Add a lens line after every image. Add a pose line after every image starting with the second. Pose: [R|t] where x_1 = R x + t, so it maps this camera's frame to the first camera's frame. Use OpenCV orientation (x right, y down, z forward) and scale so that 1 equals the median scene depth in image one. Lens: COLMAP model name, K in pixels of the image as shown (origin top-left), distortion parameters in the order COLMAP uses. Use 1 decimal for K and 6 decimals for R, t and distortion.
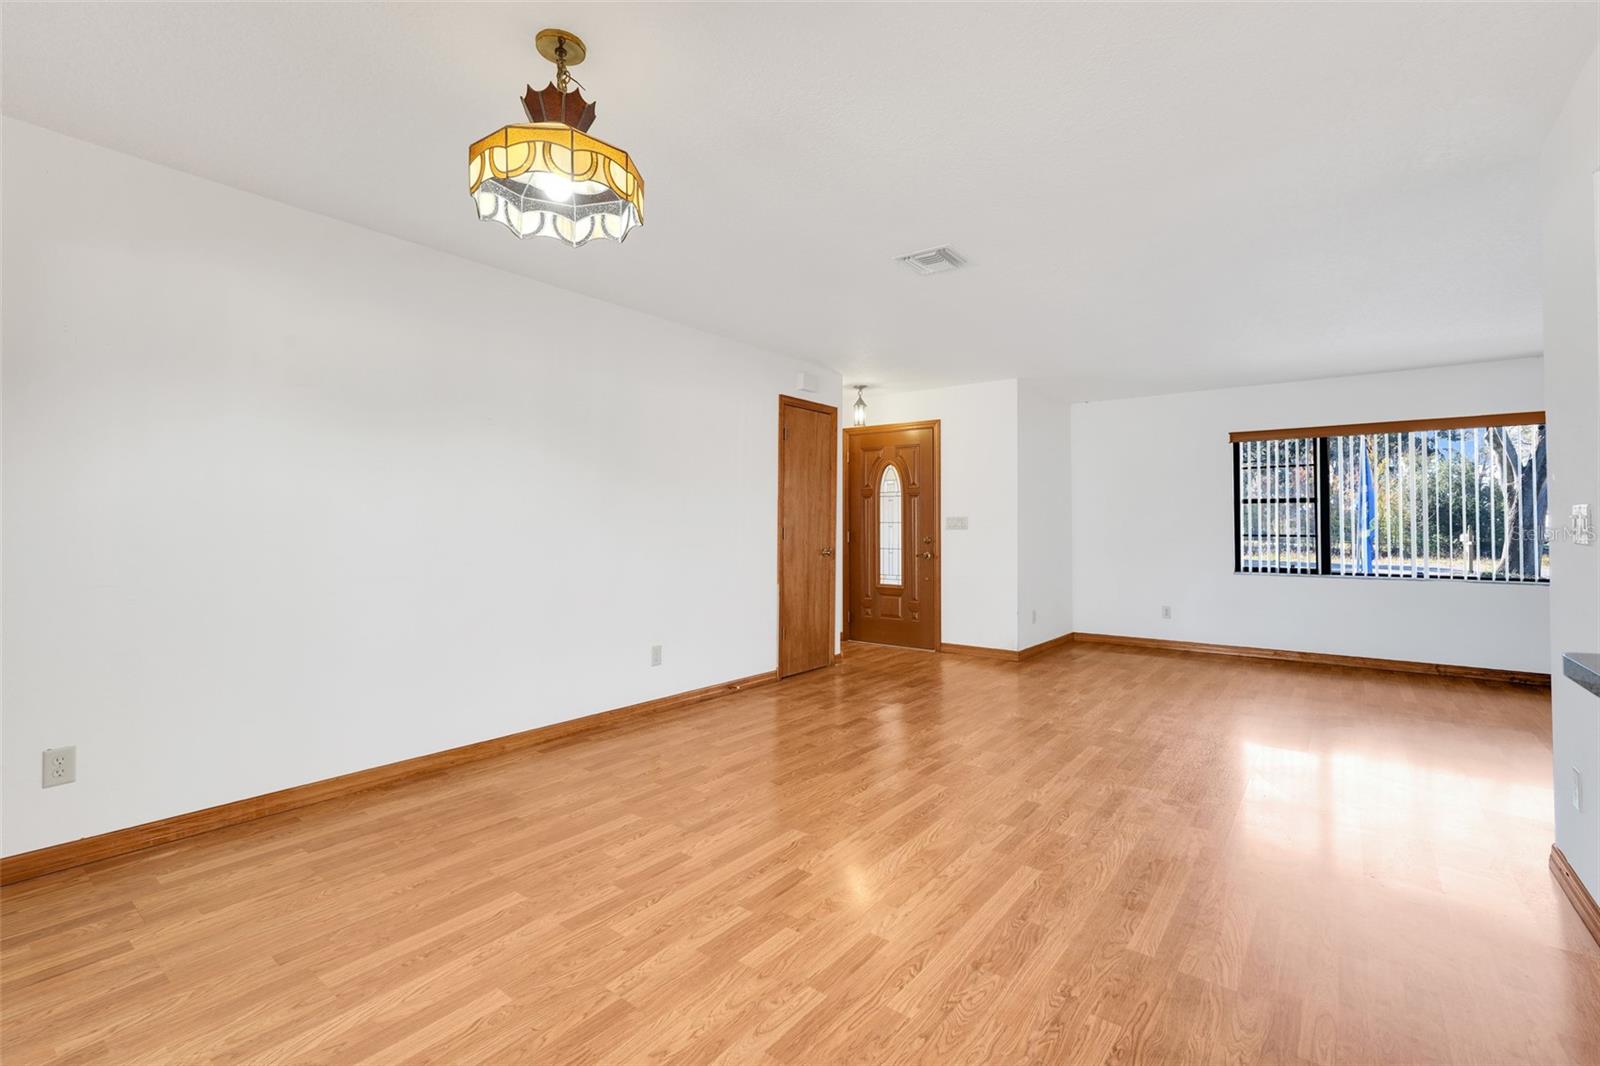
lens RADIAL K [[725.7, 0, 796.5], [0, 725.7, 506.6], [0, 0, 1]] dist [-0.001043, 0.000059]
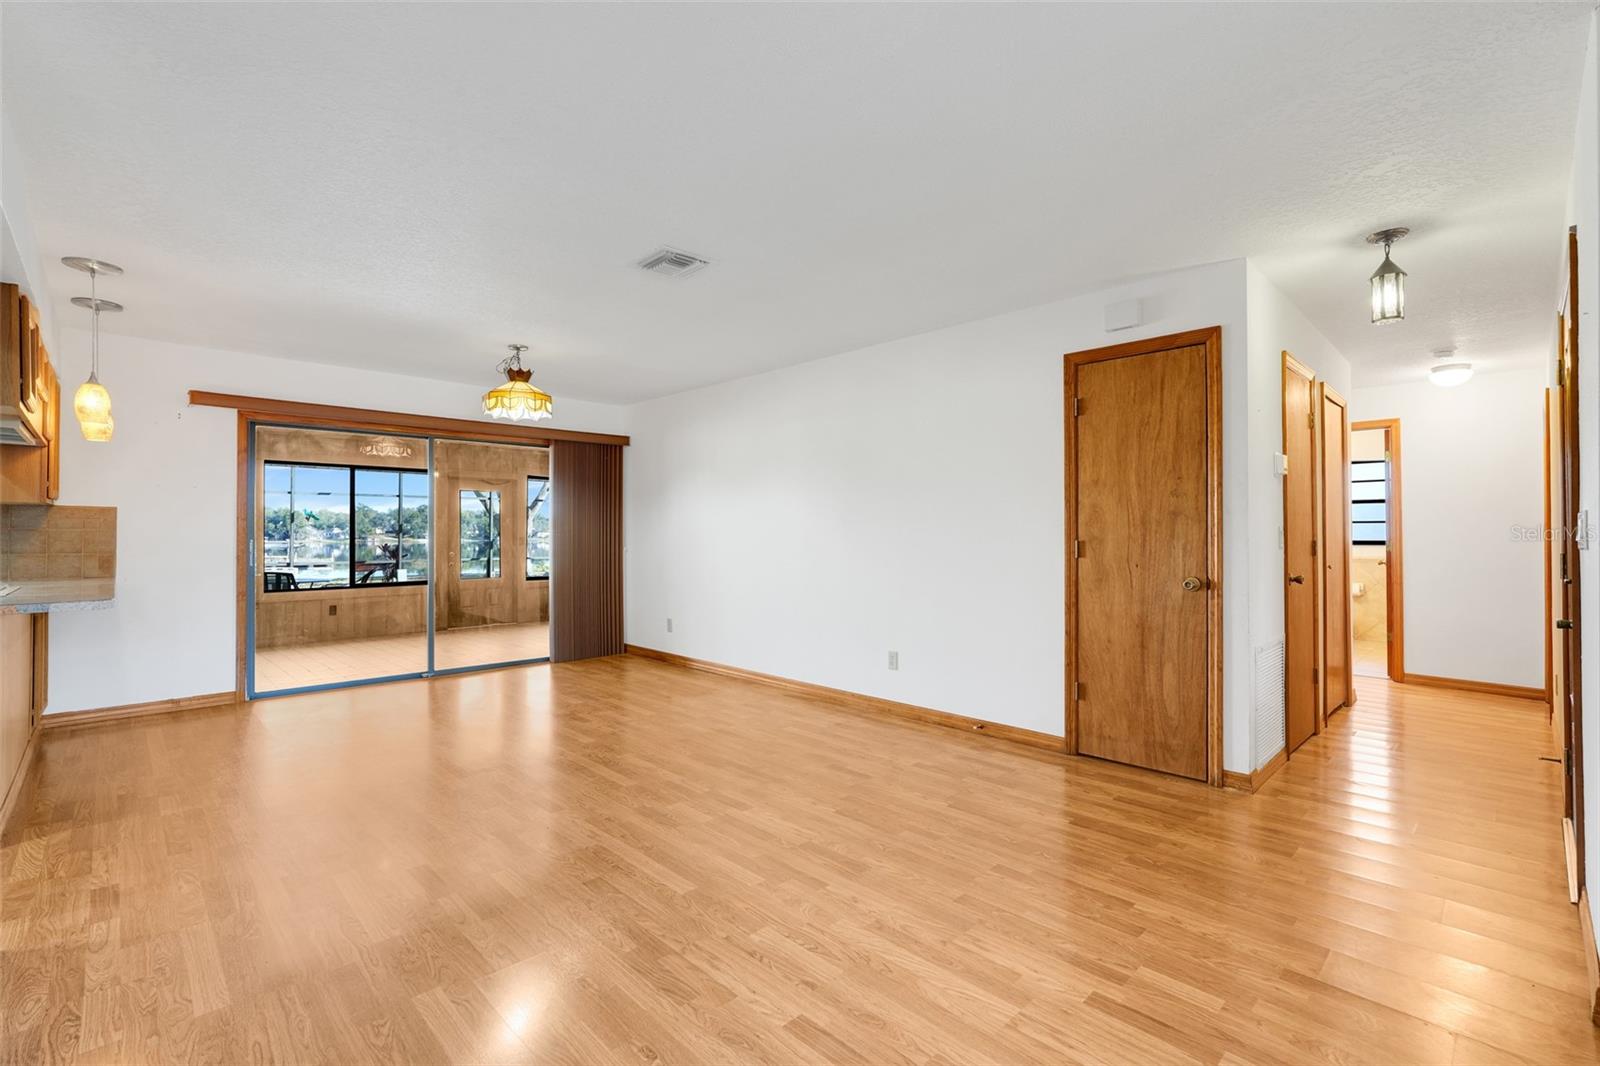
lens RADIAL K [[709.8, 0, 795.7], [0, 709.8, 531.5], [0, 0, 1]] dist [-0.004719, 0.000261]
pose [[-0.155389, -0.010908, -0.987793, 0.701623], [0.029802, 0.999432, -0.015725, 0.022070], [0.987404, -0.031881, -0.154976, 0.830513]]
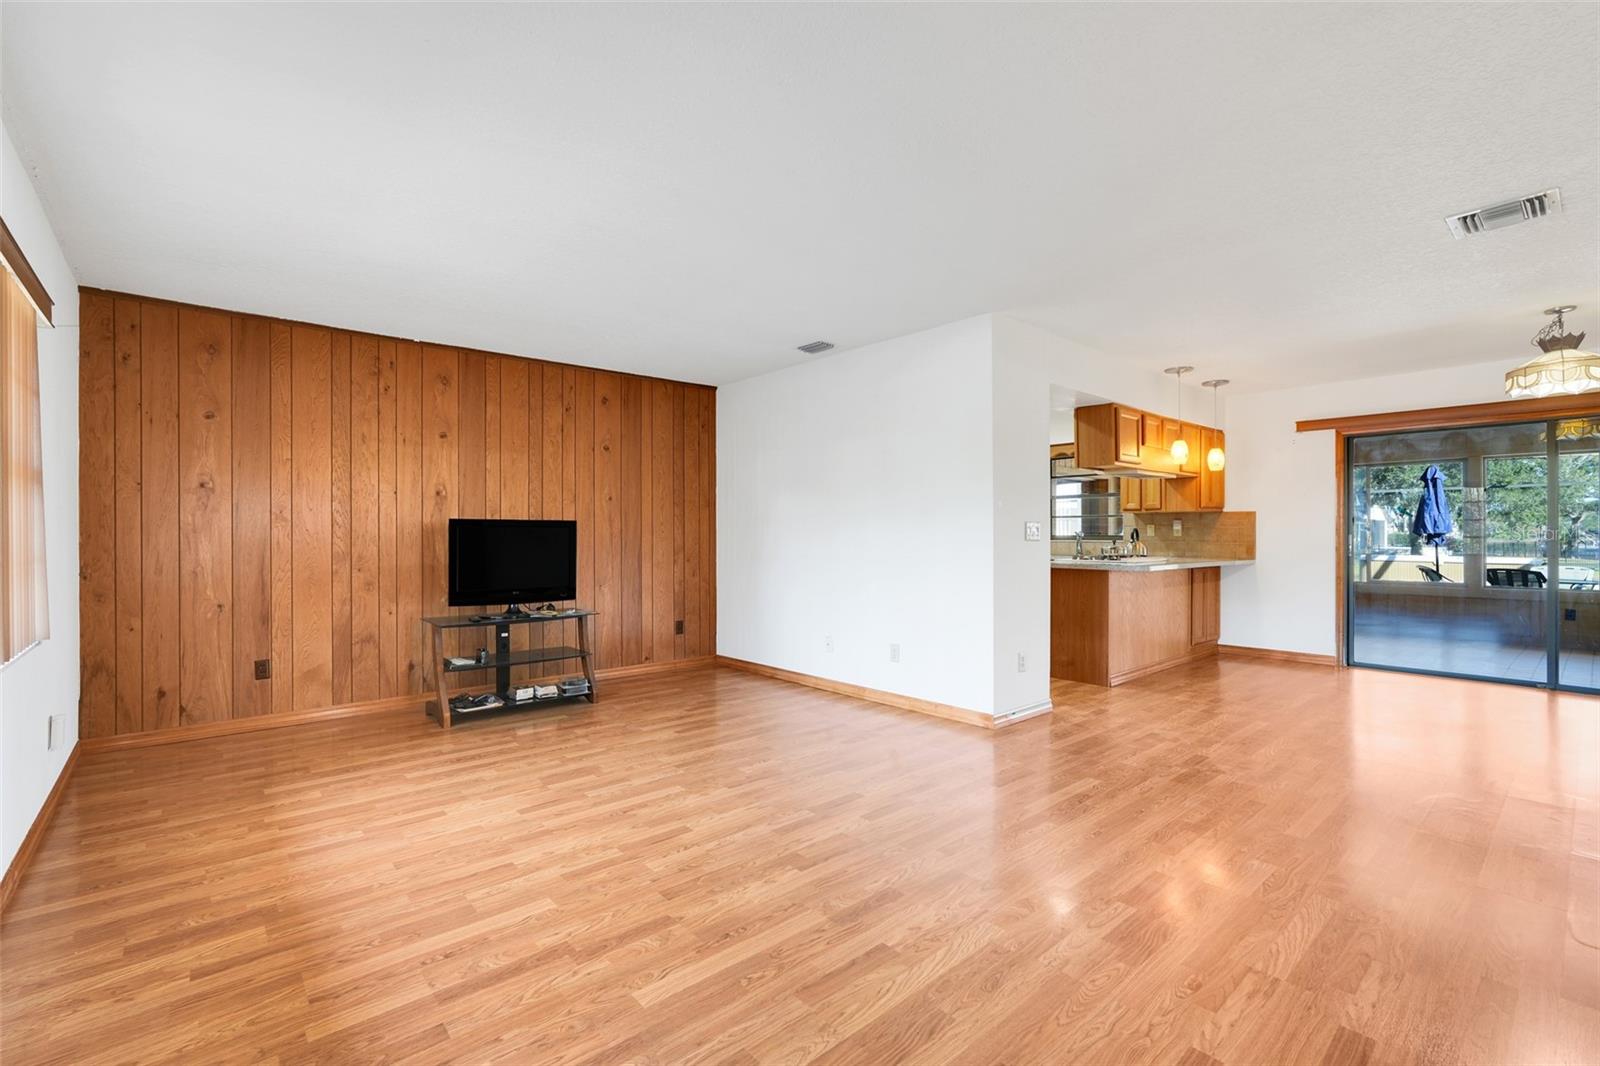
lens RADIAL K [[708.7, 0, 798.1], [0, 708.7, 538.4], [0, 0, 1]] dist [-0.008816, 0.000440]
pose [[-0.979406, -0.004171, 0.201856, 0.536104], [-0.008908, 0.999706, -0.022561, 0.036083], [-0.201702, -0.023895, -0.979155, 1.234346]]
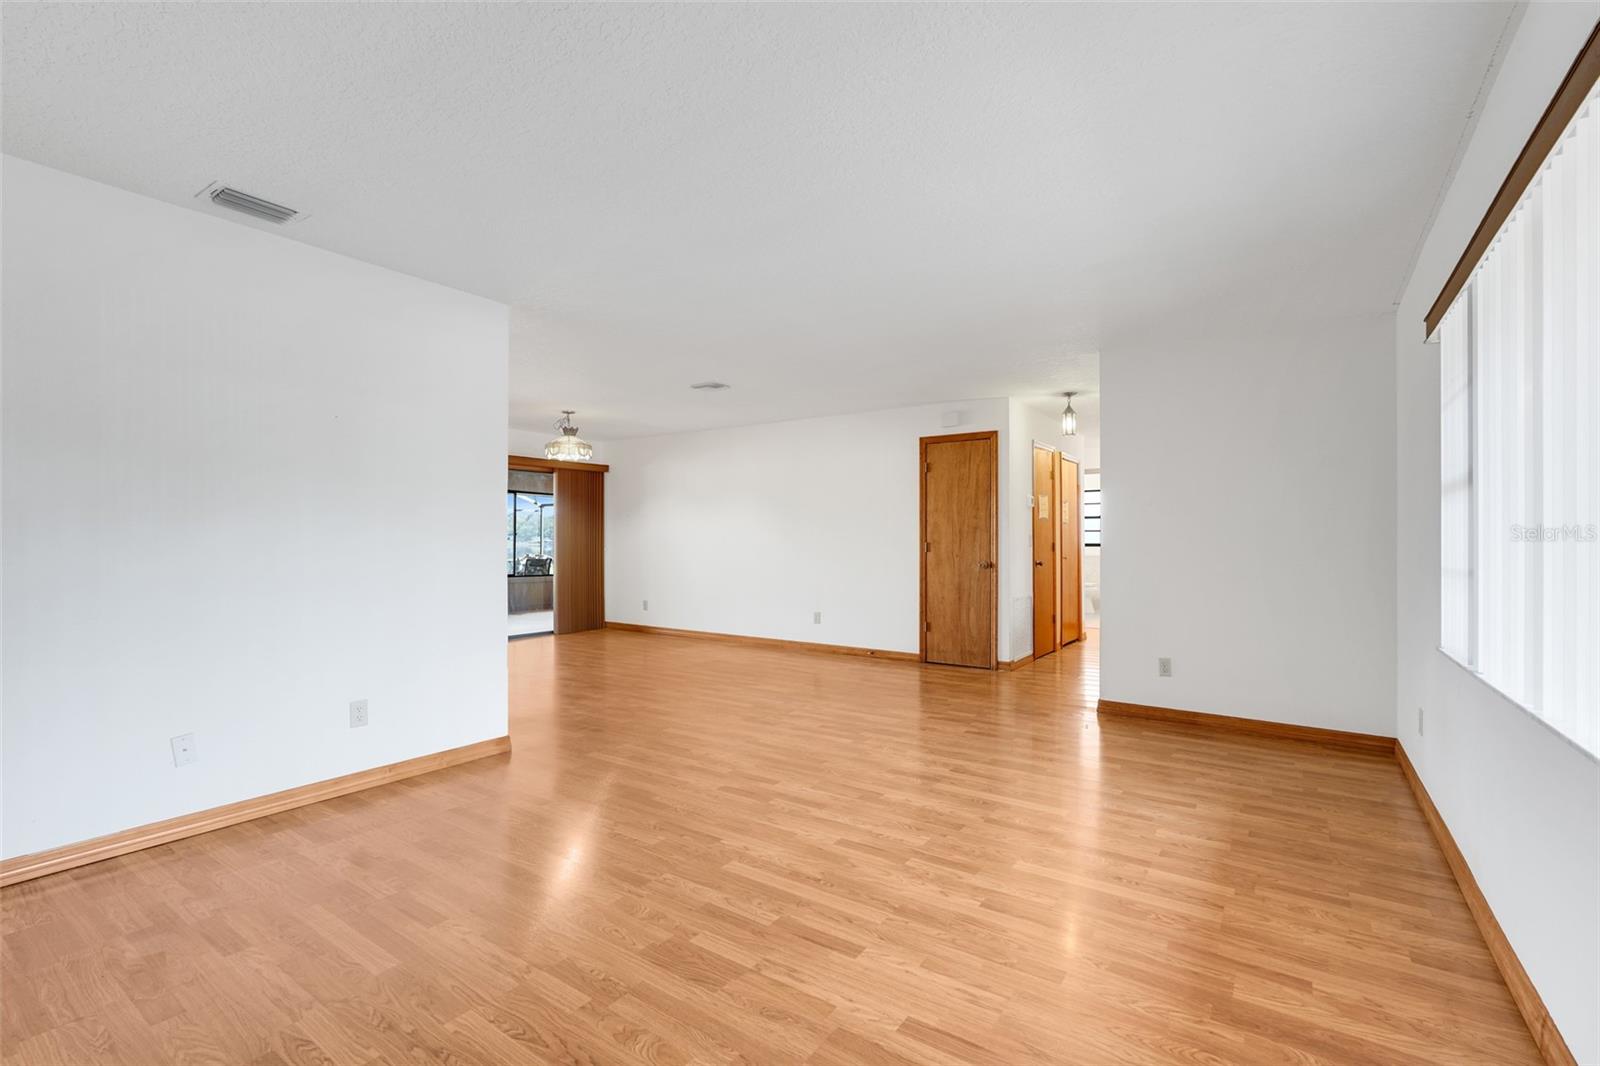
lens RADIAL K [[708.7, 0, 798.1], [0, 708.7, 538.4], [0, 0, 1]] dist [-0.008816, 0.000440]
pose [[0.037826, -0.007322, -0.999258, 1.191434], [0.030731, 0.999509, -0.006160, 0.022095], [0.998812, -0.030475, 0.038032, 0.726273]]
